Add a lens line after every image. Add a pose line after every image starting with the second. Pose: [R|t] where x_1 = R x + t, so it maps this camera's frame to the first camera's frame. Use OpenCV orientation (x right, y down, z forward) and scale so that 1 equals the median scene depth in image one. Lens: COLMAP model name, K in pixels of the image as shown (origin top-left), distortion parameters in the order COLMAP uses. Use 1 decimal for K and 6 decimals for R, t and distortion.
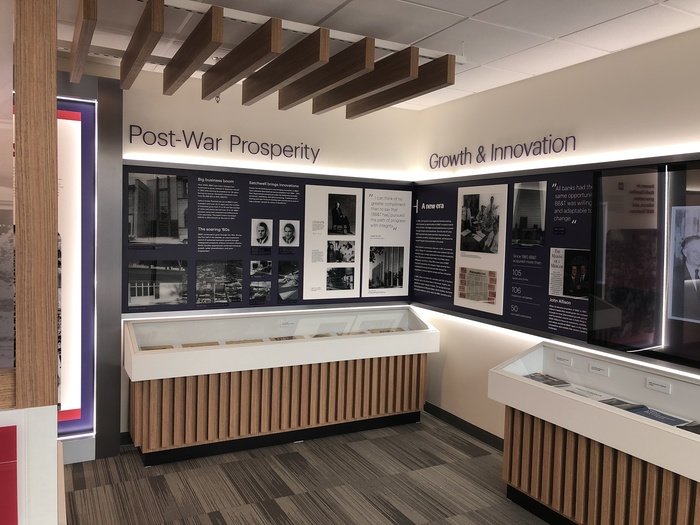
lens RADIAL K [[573.2, 0, 351.3], [0, 573.2, 260.6], [0, 0, 1]] dist [0.010840, 0.003304]
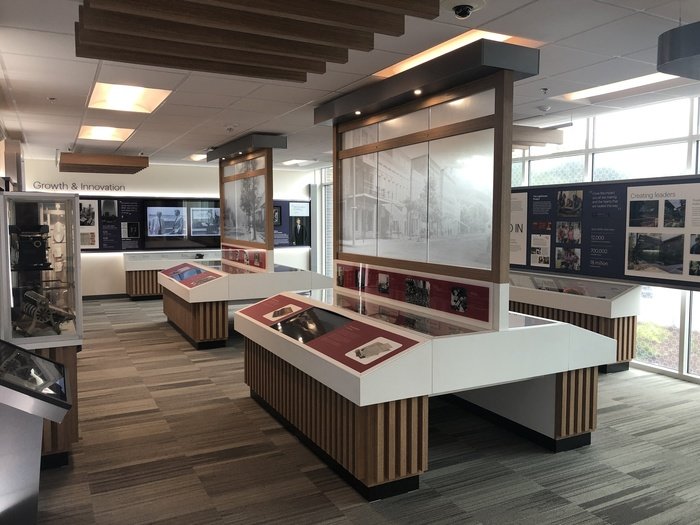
lens RADIAL K [[573.2, 0, 351.3], [0, 573.2, 260.6], [0, 0, 1]] dist [0.010840, 0.003304]
pose [[0.004735, -0.106208, 0.994333, -2.225105], [0.058332, 0.992680, 0.105754, -0.059395], [-0.998286, 0.057501, 0.010896, -0.196096]]
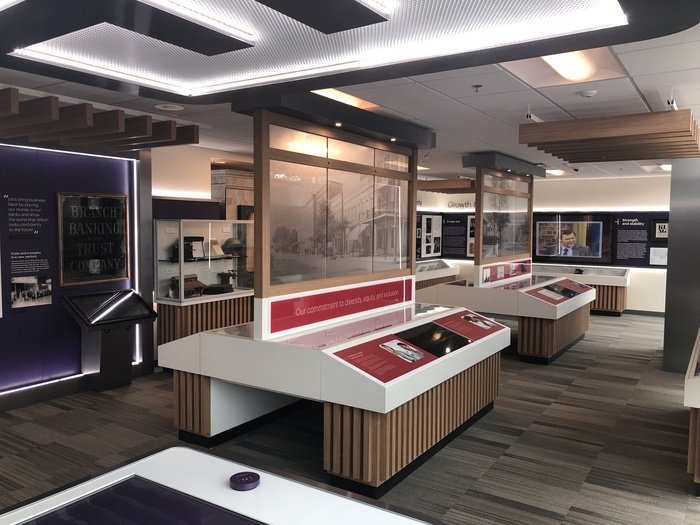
lens RADIAL K [[573.2, 0, 351.3], [0, 573.2, 260.6], [0, 0, 1]] dist [0.010840, 0.003304]
pose [[0.871458, -0.052922, 0.487606, -1.744432], [0.045156, 0.998596, 0.027678, -0.007479], [-0.488387, -0.002102, 0.872625, -1.231542]]
